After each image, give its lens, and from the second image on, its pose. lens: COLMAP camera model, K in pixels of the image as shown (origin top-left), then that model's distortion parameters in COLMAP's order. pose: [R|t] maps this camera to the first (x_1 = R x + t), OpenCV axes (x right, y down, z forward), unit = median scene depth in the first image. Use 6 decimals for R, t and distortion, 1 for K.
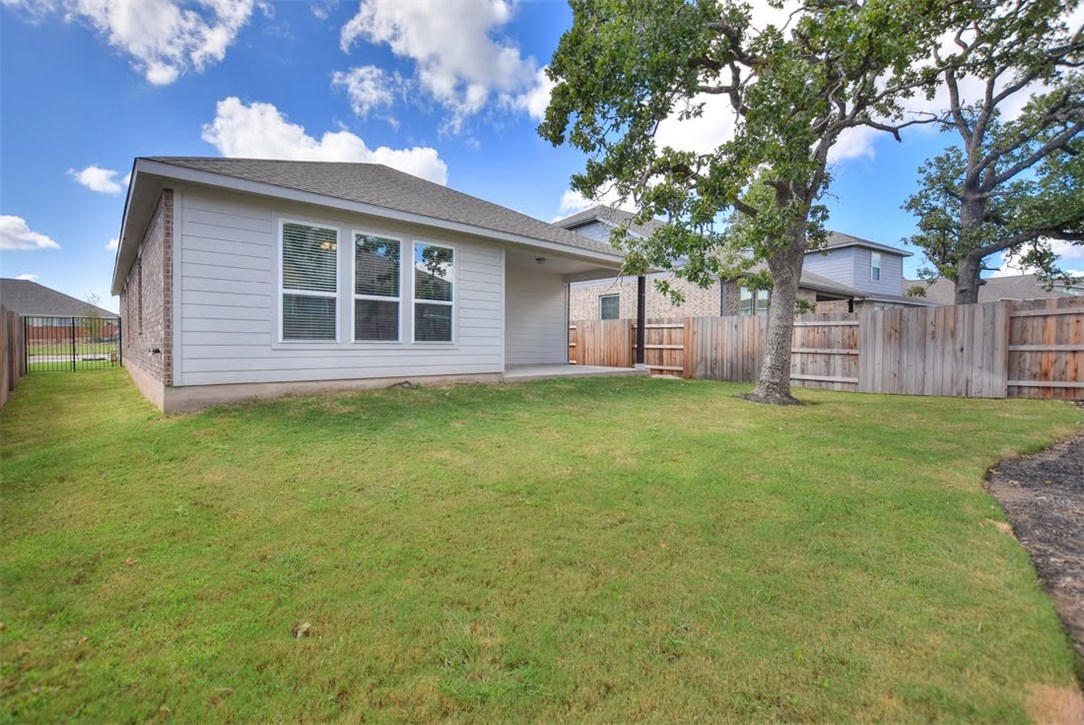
lens RADIAL K [[483.3, 0, 537.2], [0, 483.3, 355.7], [0, 0, 1]] dist [-0.025467, 0.006538]
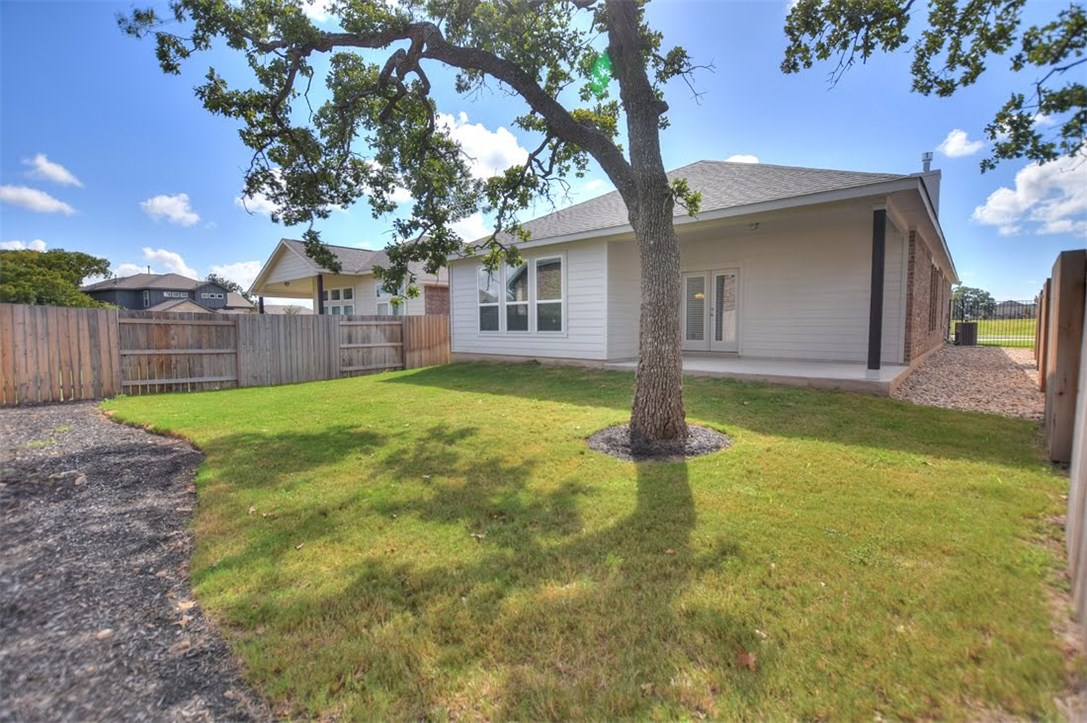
lens RADIAL K [[482.3, 0, 543.2], [0, 482.3, 358.5], [0, 0, 1]] dist [-0.022888, 0.000905]
pose [[0.088630, 0.049745, -0.994822, 0.848048], [-0.019416, 0.998649, 0.048207, -0.014081], [0.995875, 0.015043, 0.089476, 0.671962]]
